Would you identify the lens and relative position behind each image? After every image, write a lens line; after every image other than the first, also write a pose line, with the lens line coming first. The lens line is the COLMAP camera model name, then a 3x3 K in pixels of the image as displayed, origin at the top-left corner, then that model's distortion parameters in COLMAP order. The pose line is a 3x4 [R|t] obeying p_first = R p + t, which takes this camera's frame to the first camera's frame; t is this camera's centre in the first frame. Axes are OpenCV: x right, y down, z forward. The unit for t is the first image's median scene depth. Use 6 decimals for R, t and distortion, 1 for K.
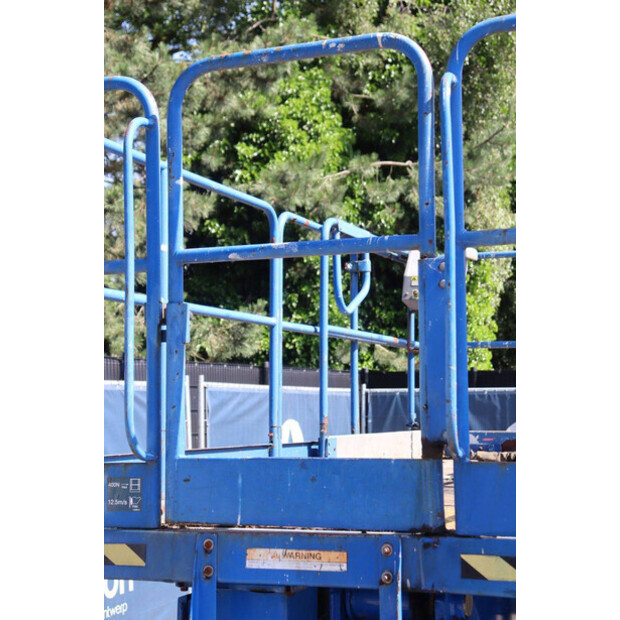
lens RADIAL K [[1135.7, 0, 300.4], [0, 1135.7, 309.5], [0, 0, 1]] dist [0.235753, 0.128879]
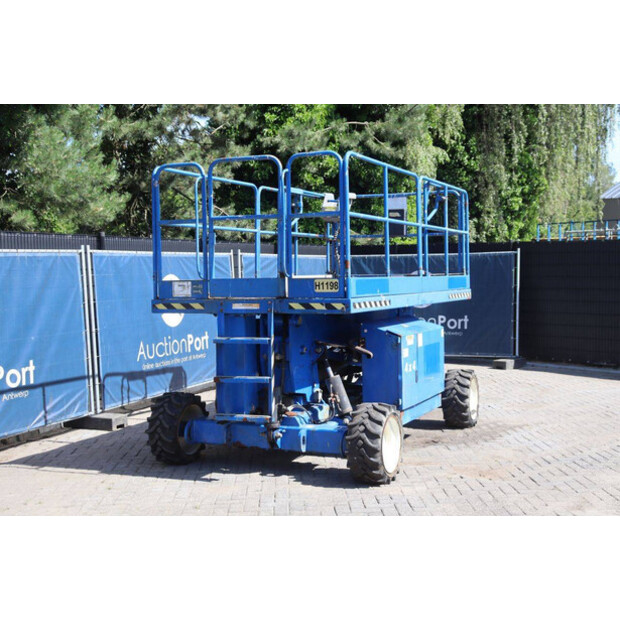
lens RADIAL K [[786.5, 0, 298.8], [0, 786.5, 308.2], [0, 0, 1]] dist [-0.018323, 0.383706]
pose [[0.999366, -0.000650, -0.035591, 0.234231], [0.005557, 0.990422, 0.137960, -0.105043], [0.035160, -0.138070, 0.989798, -1.331183]]
